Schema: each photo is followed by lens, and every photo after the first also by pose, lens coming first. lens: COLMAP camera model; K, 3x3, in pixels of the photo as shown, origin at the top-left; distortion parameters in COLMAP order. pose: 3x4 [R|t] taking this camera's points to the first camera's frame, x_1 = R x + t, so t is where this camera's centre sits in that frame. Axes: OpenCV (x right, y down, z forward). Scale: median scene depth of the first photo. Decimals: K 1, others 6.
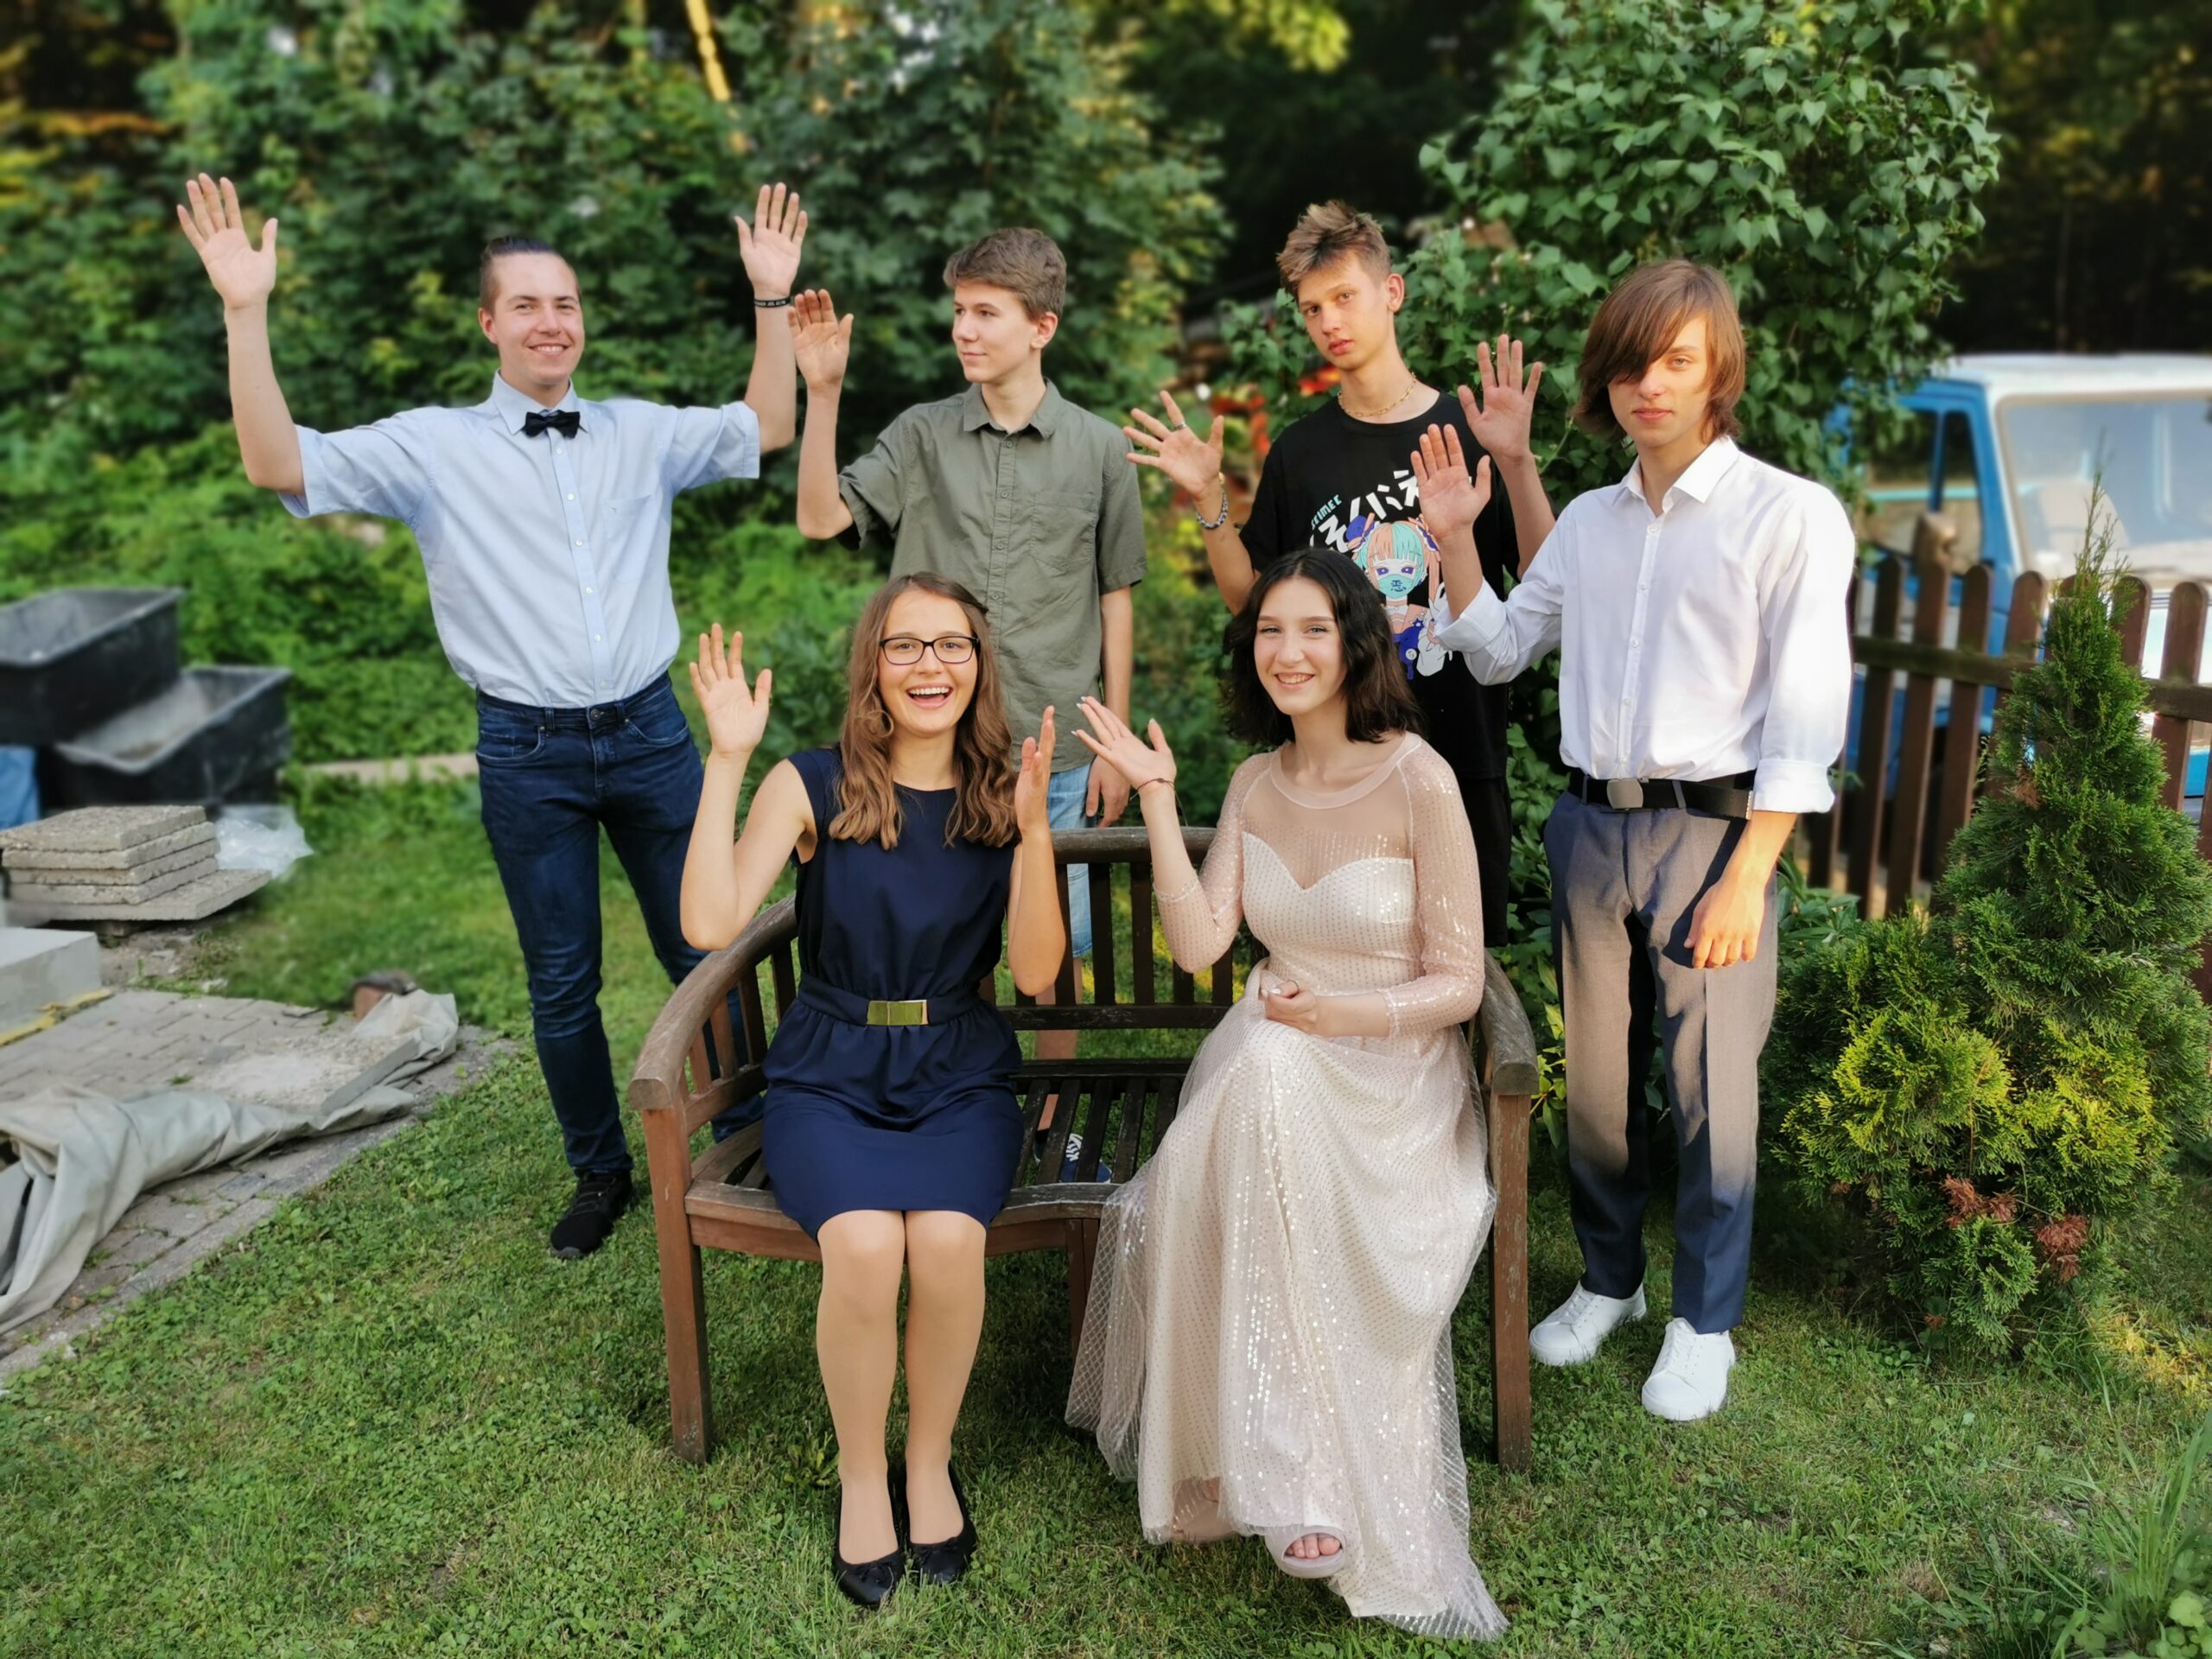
lens RADIAL K [[1708.6, 0, 1104.5], [0, 1708.6, 824.9], [0, 0, 1]] dist [0.002806, -0.059116]
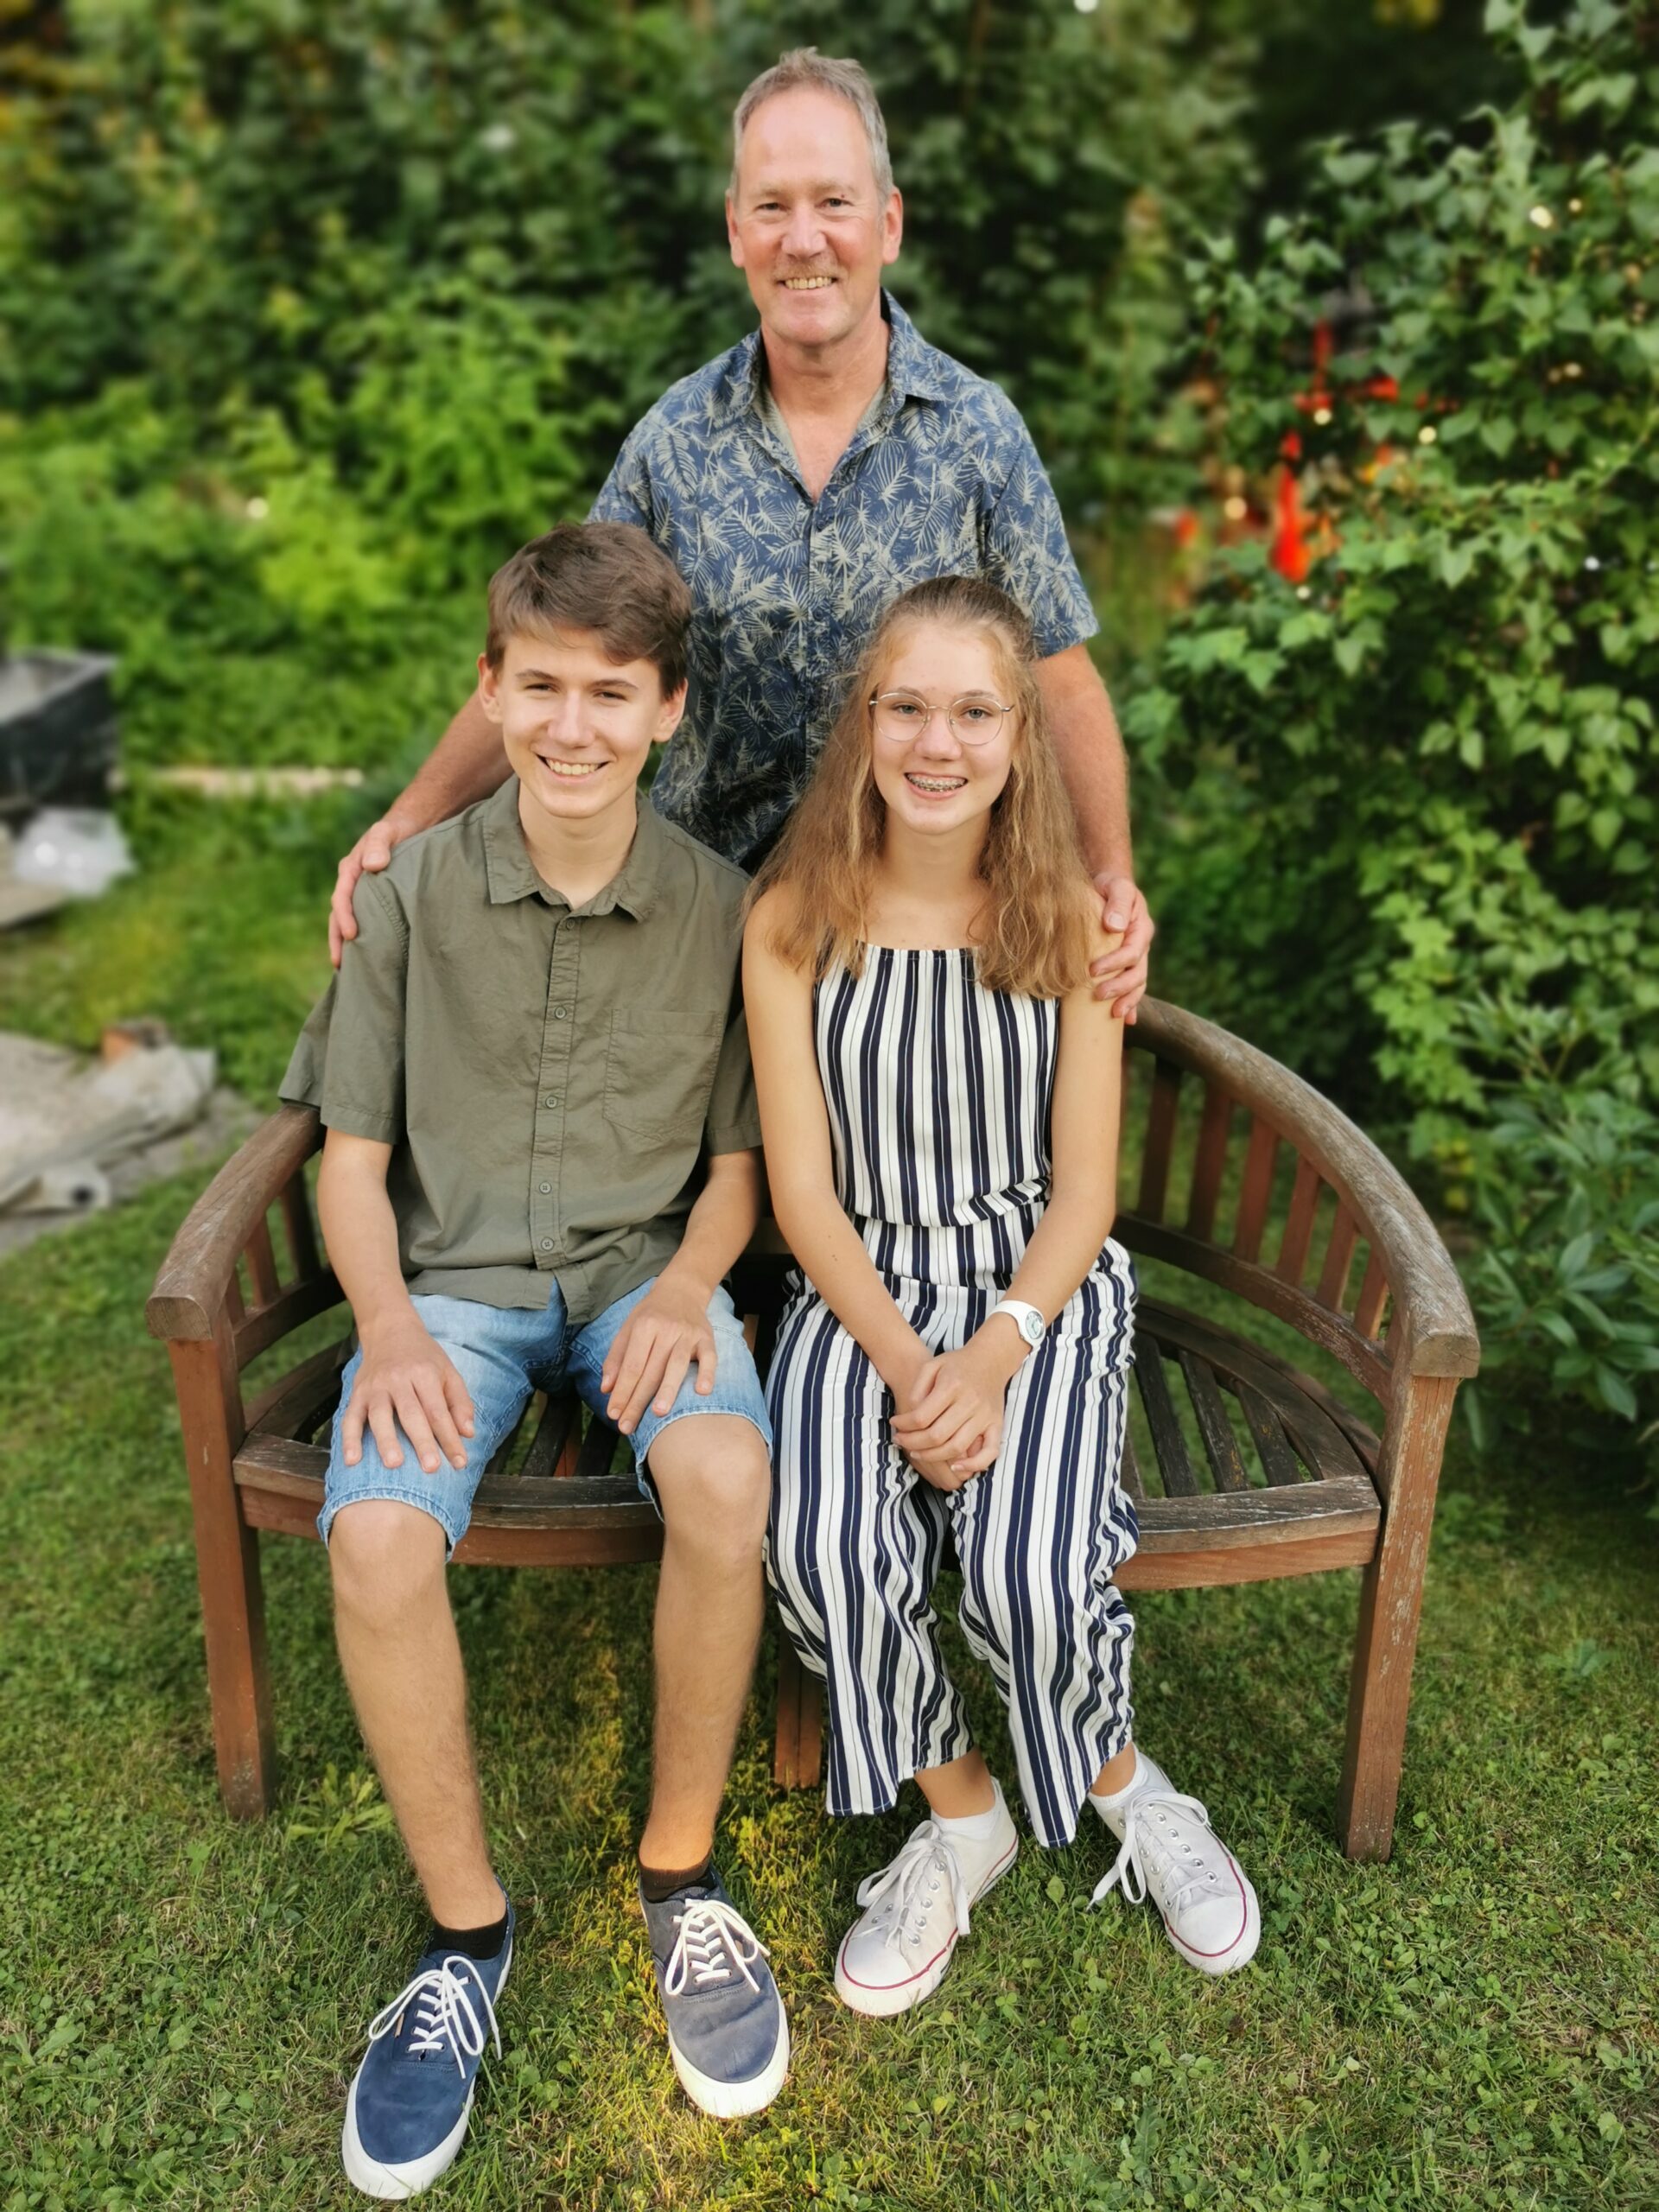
lens RADIAL K [[1702.4, 0, 827.3], [0, 1702.4, 1108.6], [0, 0, 1]] dist [-0.004927, -0.032483]
pose [[0.982544, 0.104953, -0.153596, 0.045796], [-0.082386, 0.985765, 0.146561, -0.018138], [0.166792, -0.131349, 0.977204, 0.140571]]
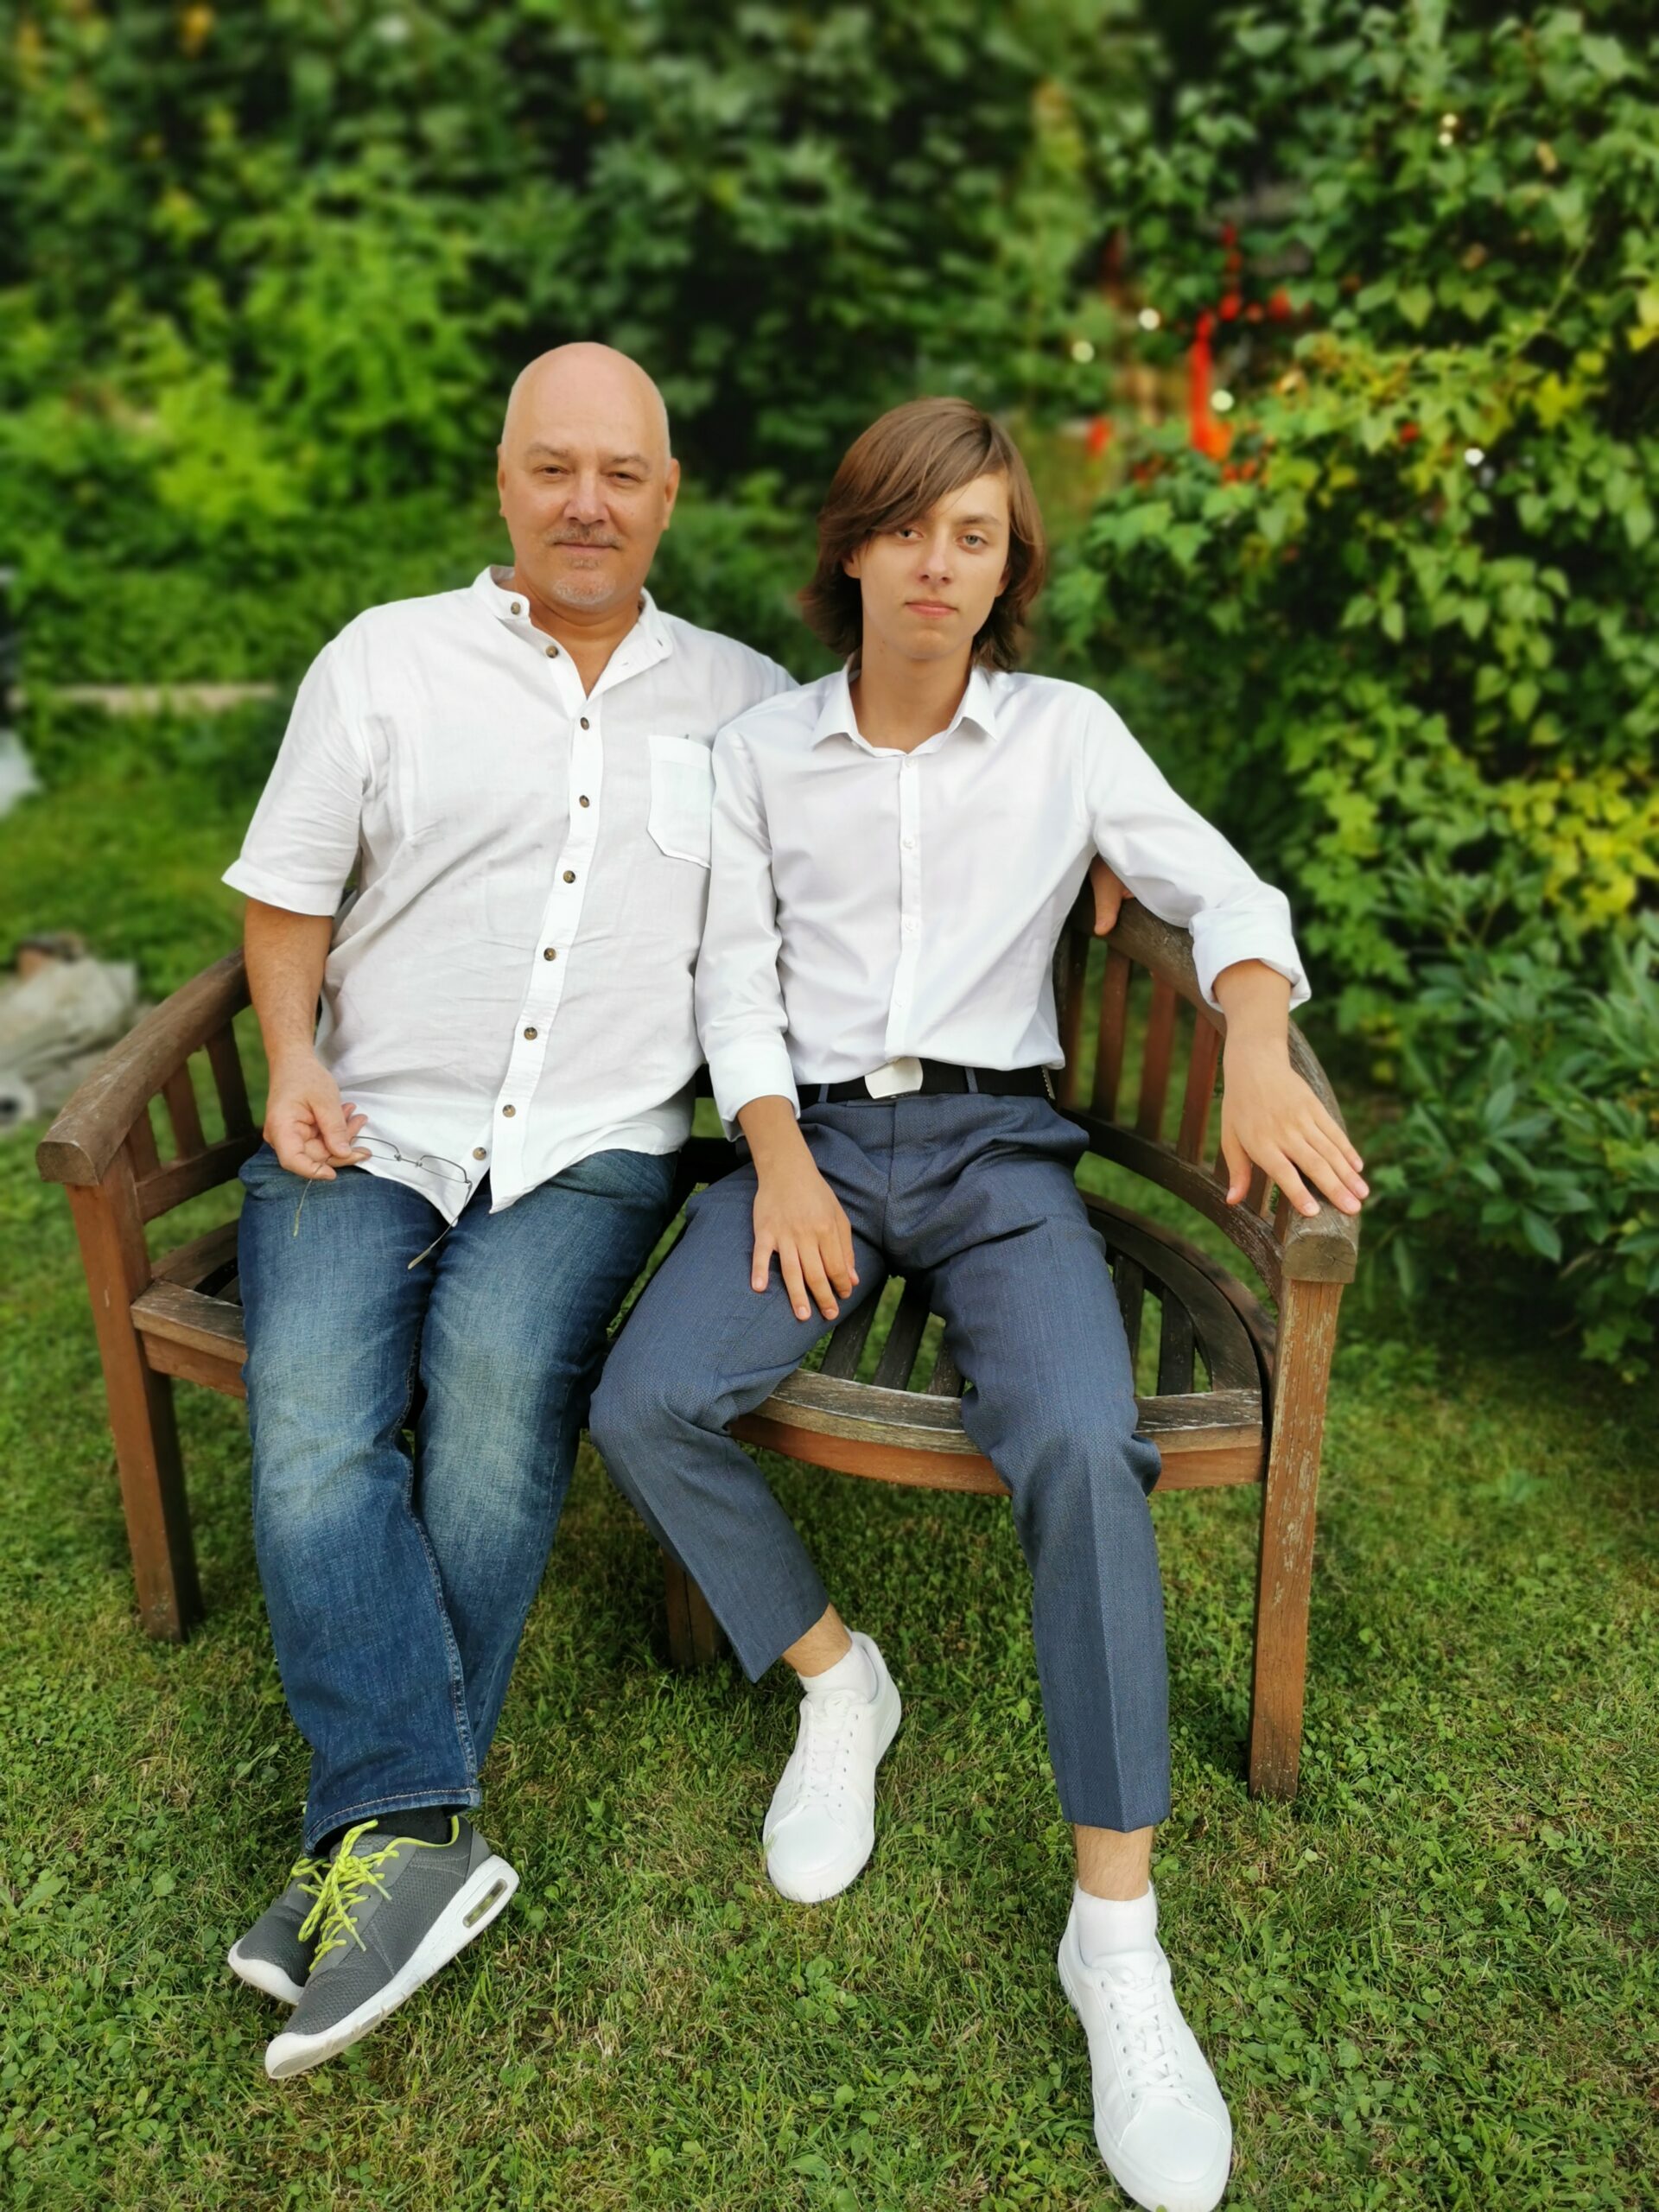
lens RADIAL K [[1708.6, 0, 833.8], [0, 1708.6, 1115.2], [0, 0, 1]] dist [0.002806, -0.059116]
pose [[0.991404, 0.082773, -0.101327, 0.043000], [-0.063285, 0.981197, 0.182337, -0.003630], [0.114515, -0.174357, 0.978001, 0.134438]]
